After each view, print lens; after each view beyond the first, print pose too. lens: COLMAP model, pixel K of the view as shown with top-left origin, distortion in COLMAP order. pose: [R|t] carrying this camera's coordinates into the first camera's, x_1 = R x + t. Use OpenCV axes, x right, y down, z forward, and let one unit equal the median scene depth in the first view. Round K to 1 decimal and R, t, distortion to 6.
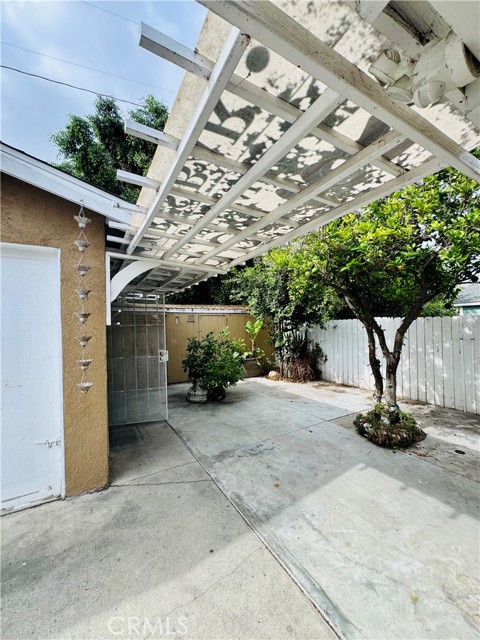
lens RADIAL K [[254.9, 0, 236.4], [0, 254.9, 322.7], [0, 0, 1]] dist [-0.002287, 0.000403]
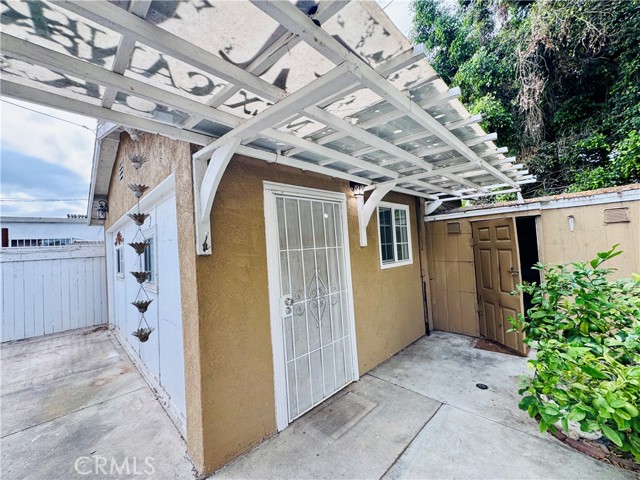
lens RADIAL K [[254.9, 0, 320.9], [0, 254.9, 238.4], [0, 0, 1]] dist [-0.002287, 0.000403]
pose [[0.263688, -0.037498, -0.963879, 0.140516], [0.057255, 0.998091, -0.023166, 0.002286], [0.962907, -0.049078, 0.265332, 0.542720]]
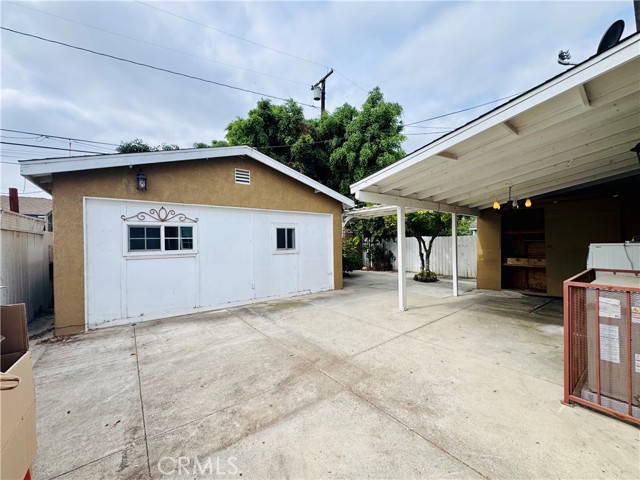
lens RADIAL K [[254.9, 0, 324.7], [0, 254.9, 236.9], [0, 0, 1]] dist [-0.002287, 0.000403]
pose [[0.988507, 0.014549, 0.150472, -0.529593], [-0.013337, 0.999870, -0.009055, 0.014480], [-0.150584, 0.006944, 0.988573, -0.909998]]
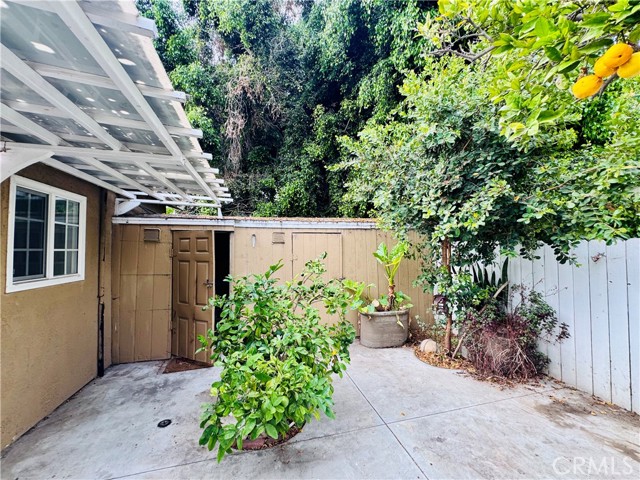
lens RADIAL K [[254.9, 0, 321.7], [0, 254.9, 242.4], [0, 0, 1]] dist [-0.002287, 0.000403]
pose [[0.968332, 0.000028, -0.249667, 0.087120], [-0.005367, 0.999771, -0.020705, 0.005632], [0.249610, 0.021389, 0.968110, 0.619106]]
